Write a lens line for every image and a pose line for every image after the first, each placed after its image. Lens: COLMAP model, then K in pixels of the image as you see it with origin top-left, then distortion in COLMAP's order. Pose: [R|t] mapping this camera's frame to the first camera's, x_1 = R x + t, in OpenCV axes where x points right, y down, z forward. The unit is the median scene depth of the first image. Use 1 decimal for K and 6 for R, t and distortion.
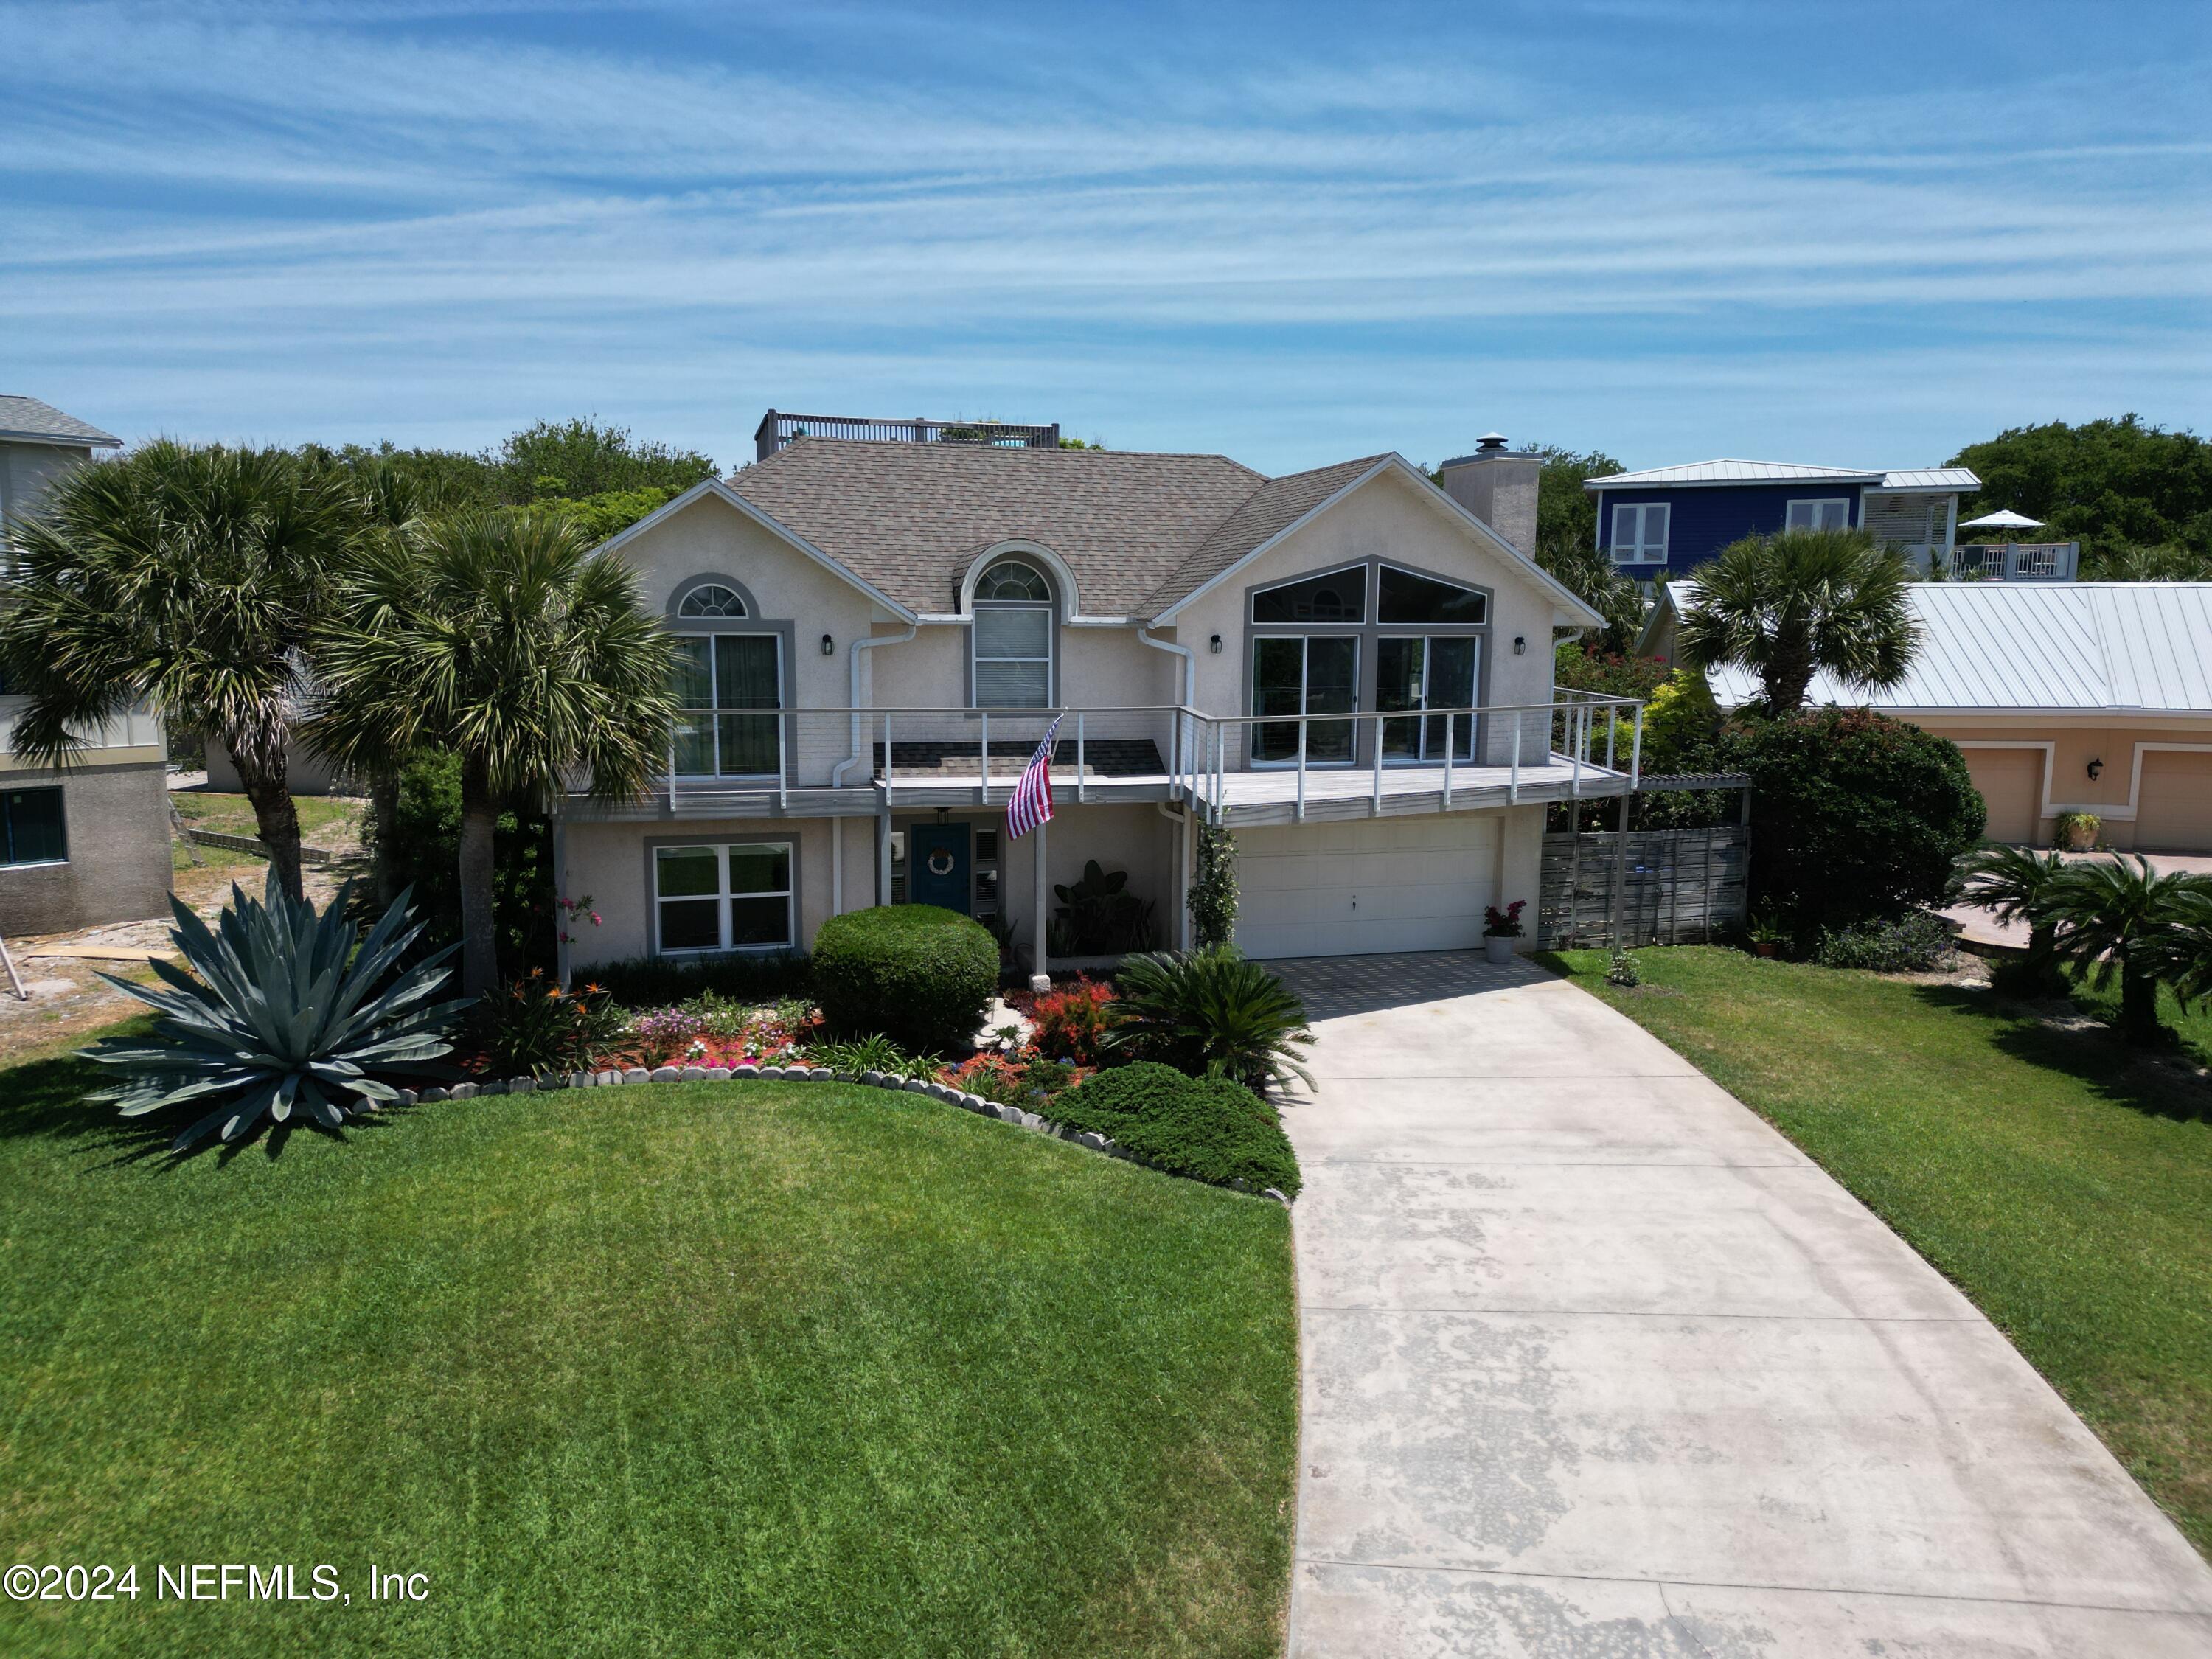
lens RADIAL K [[1554.3, 0, 1093.4], [0, 1554.3, 833.8], [0, 0, 1]] dist [0.049168, -0.030570]
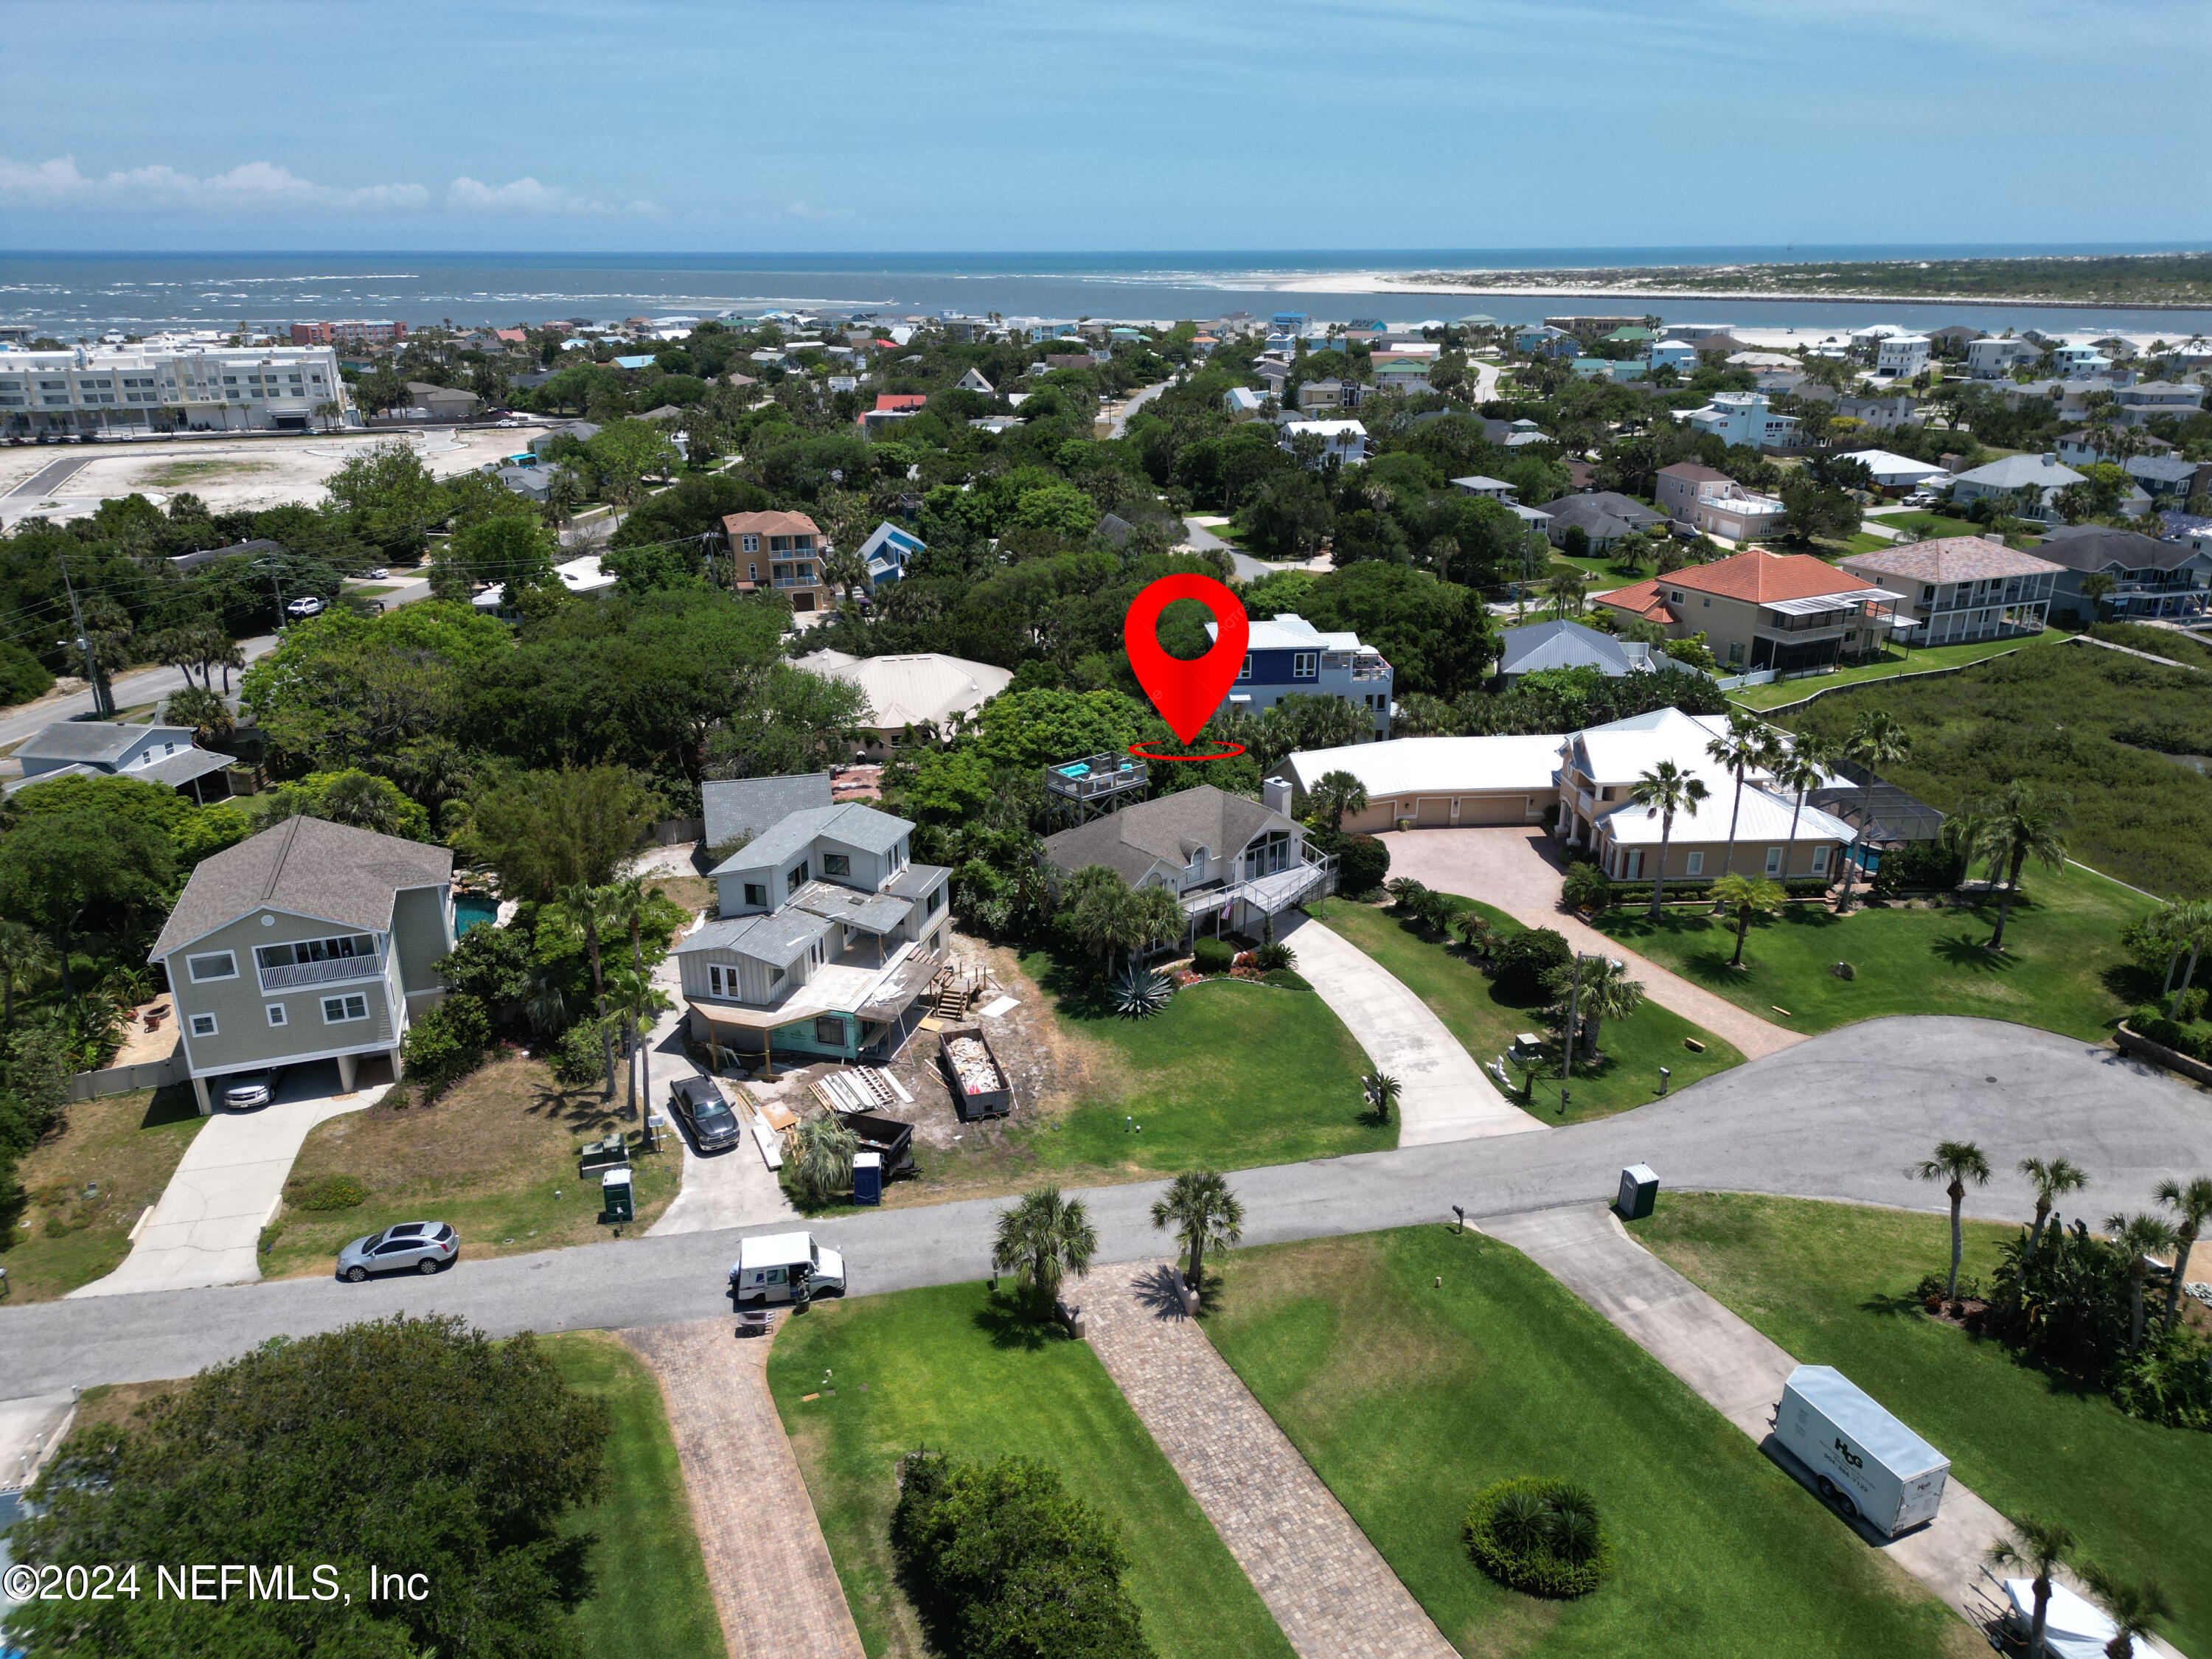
lens RADIAL K [[1554.3, 0, 1104.1], [0, 1554.3, 827.6], [0, 0, 1]] dist [0.049168, -0.030570]
pose [[0.914277, -0.153951, 0.374696, -1.736549], [0.067790, 0.970072, 0.233162, -1.151506], [-0.399377, -0.187774, 0.897351, -2.499844]]
